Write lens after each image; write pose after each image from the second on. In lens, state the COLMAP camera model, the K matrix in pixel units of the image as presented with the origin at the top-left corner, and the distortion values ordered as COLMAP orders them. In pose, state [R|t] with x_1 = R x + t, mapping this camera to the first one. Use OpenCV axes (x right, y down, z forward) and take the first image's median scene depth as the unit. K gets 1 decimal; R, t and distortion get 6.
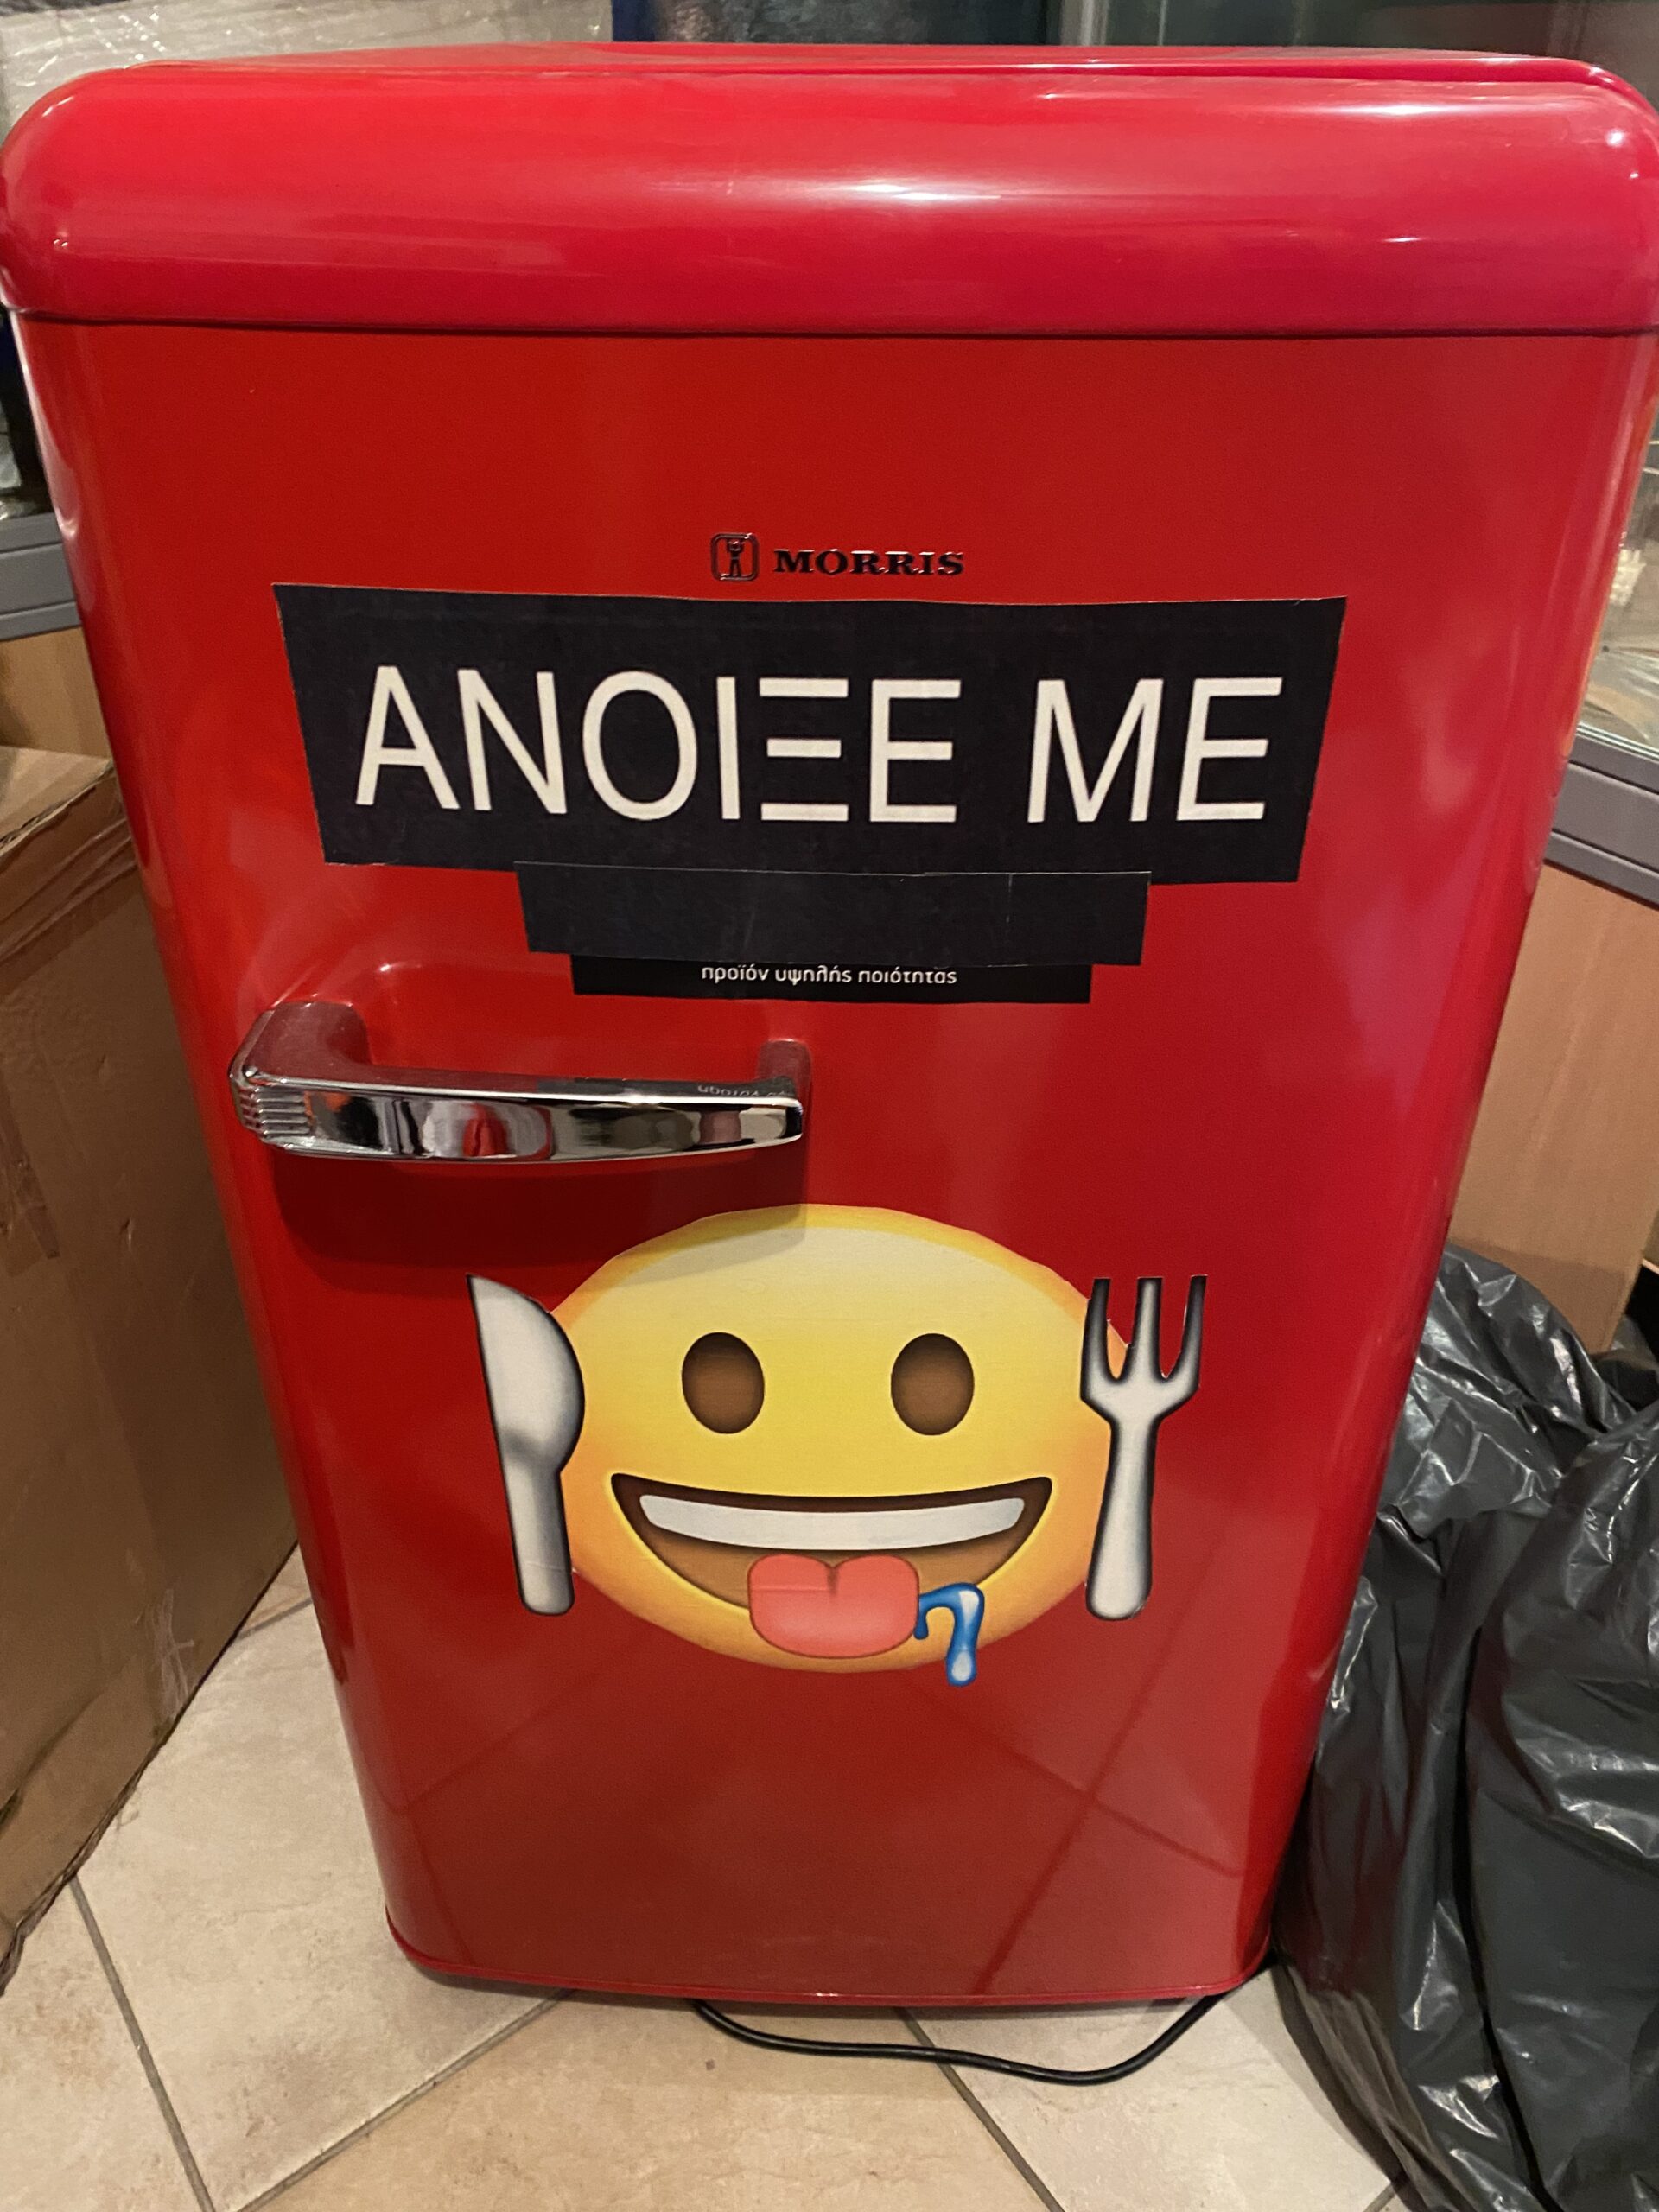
lens RADIAL K [[1683.0, 0, 829.5], [0, 1683.0, 1106.0], [0, 0, 1]] dist [0.097573, -0.139008]
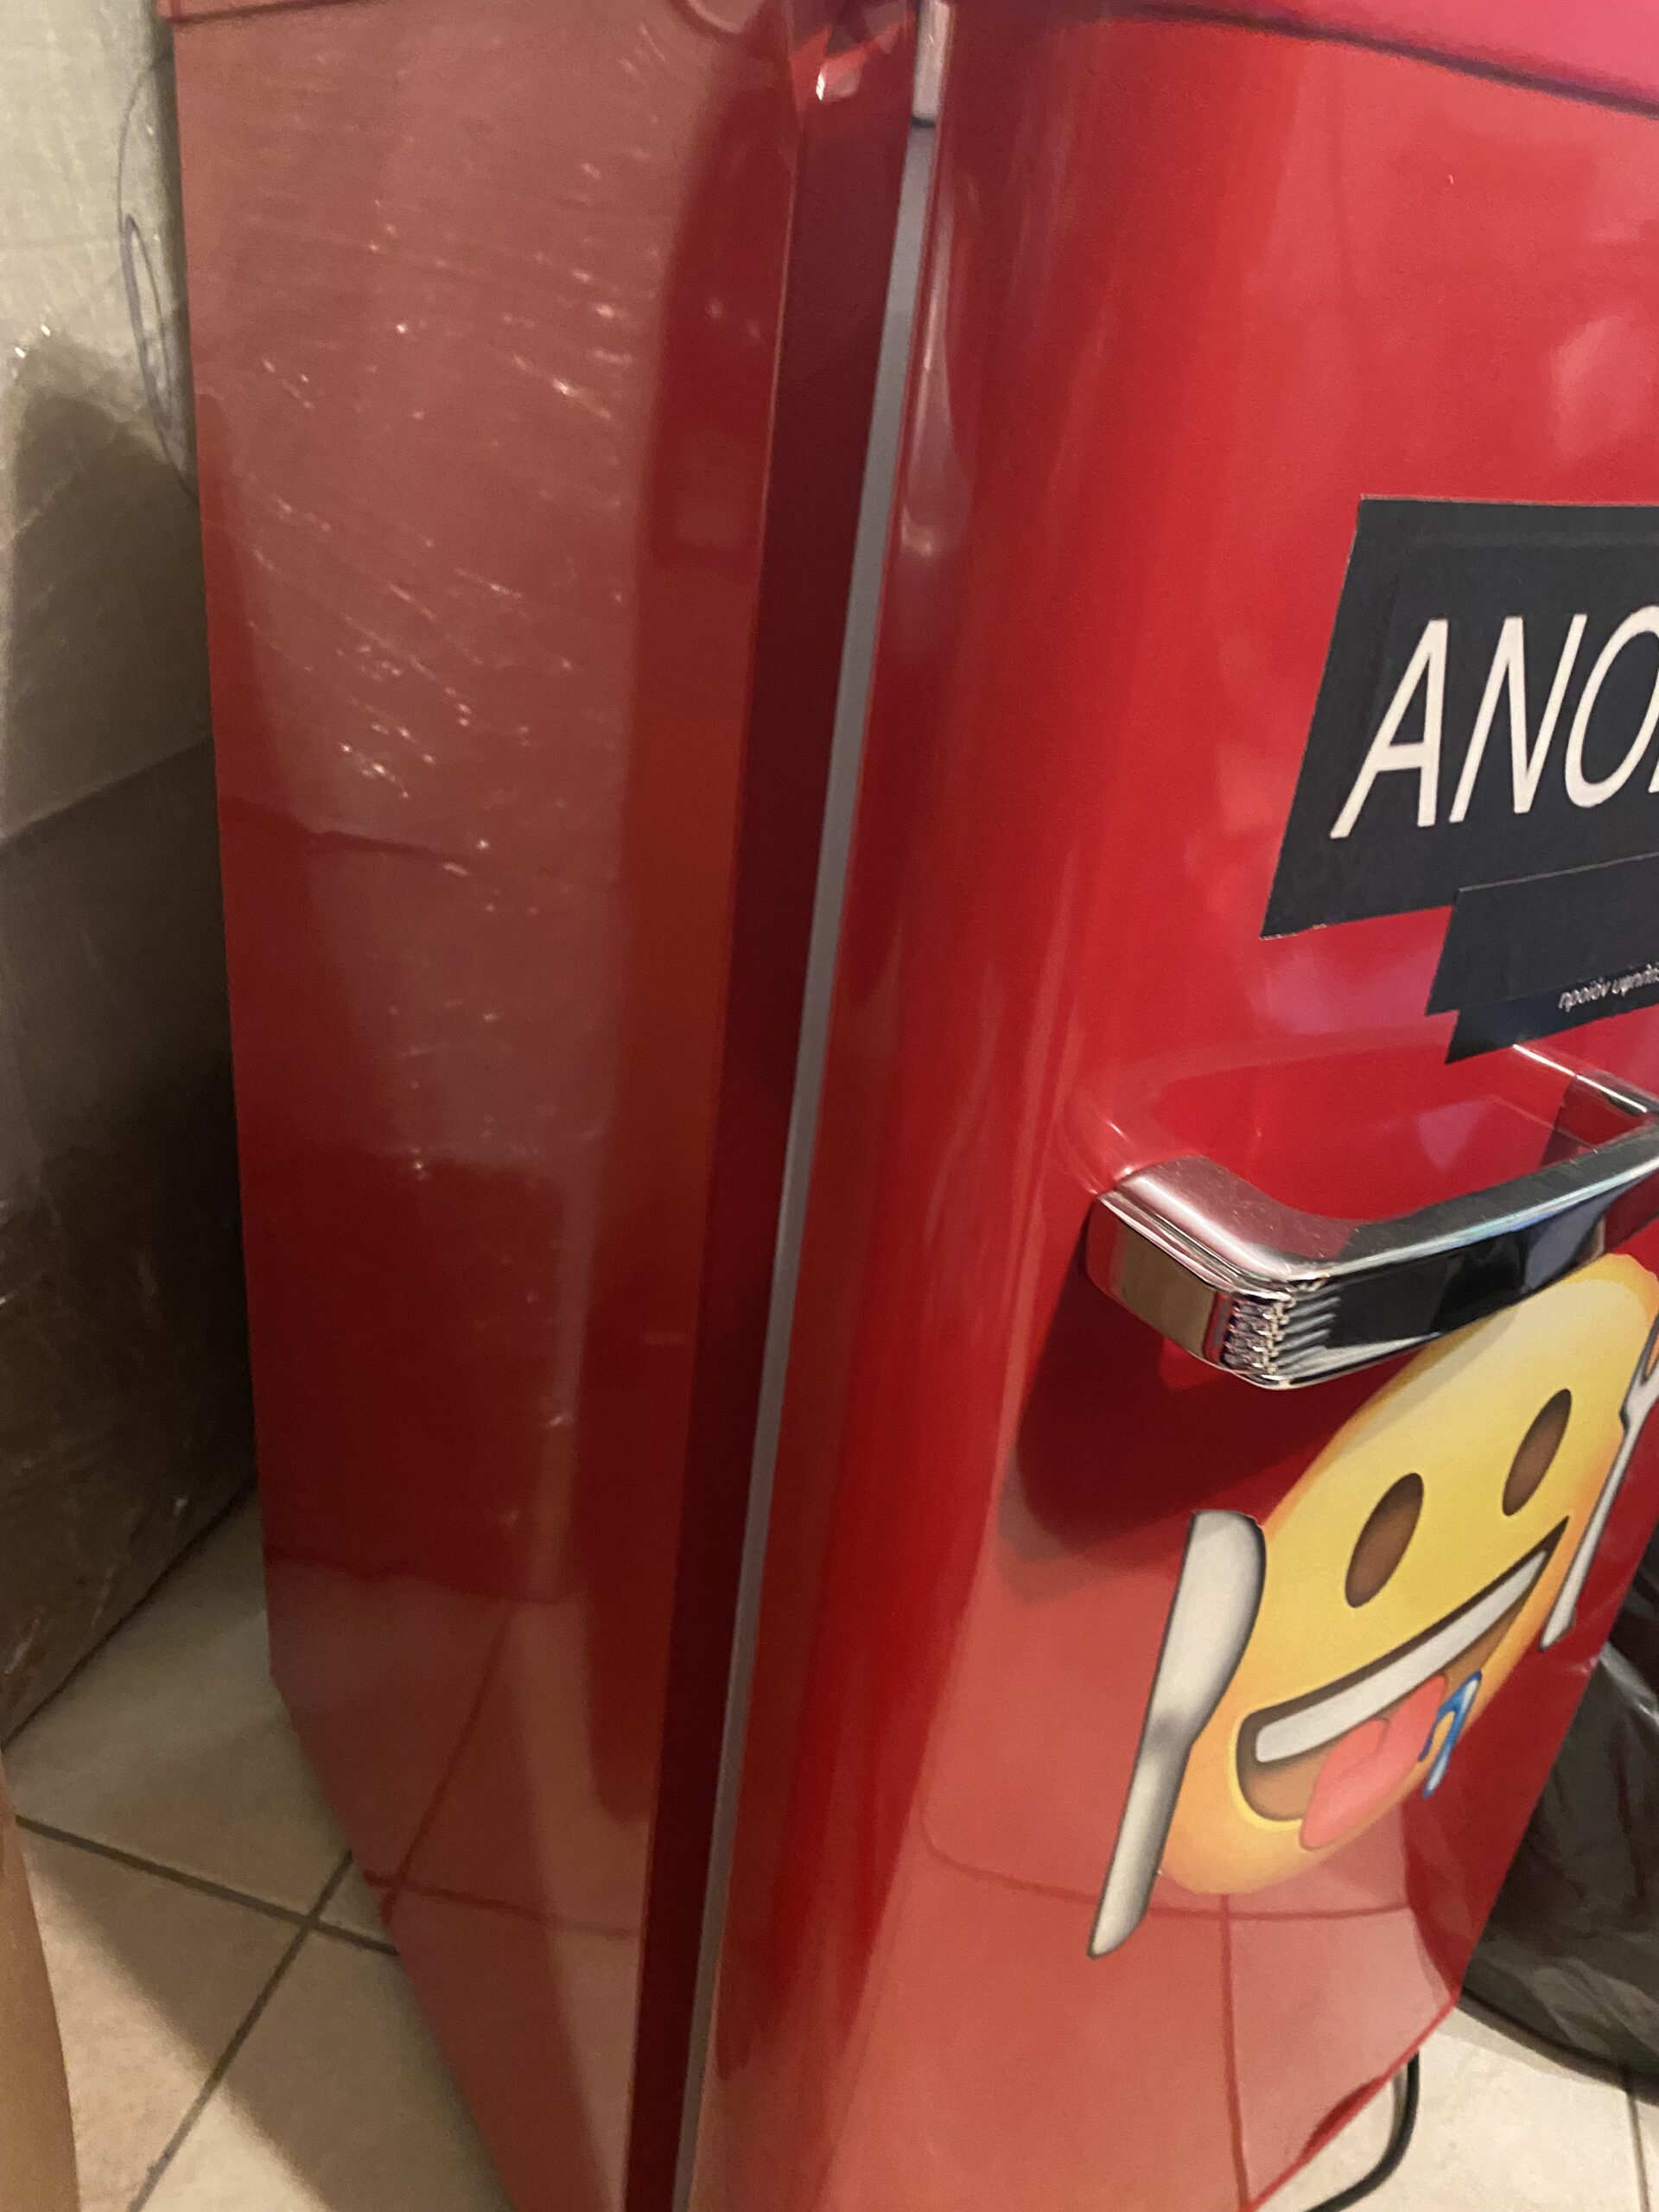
lens RADIAL K [[1731.6, 0, 829.5], [0, 1731.6, 1106.0], [0, 0, 1]] dist [0.002784, 0.000610]
pose [[0.772981, -0.215677, 0.596644, -0.868750], [0.252696, 0.967289, 0.022279, -0.142515], [-0.581932, 0.133548, 0.802197, 0.589842]]
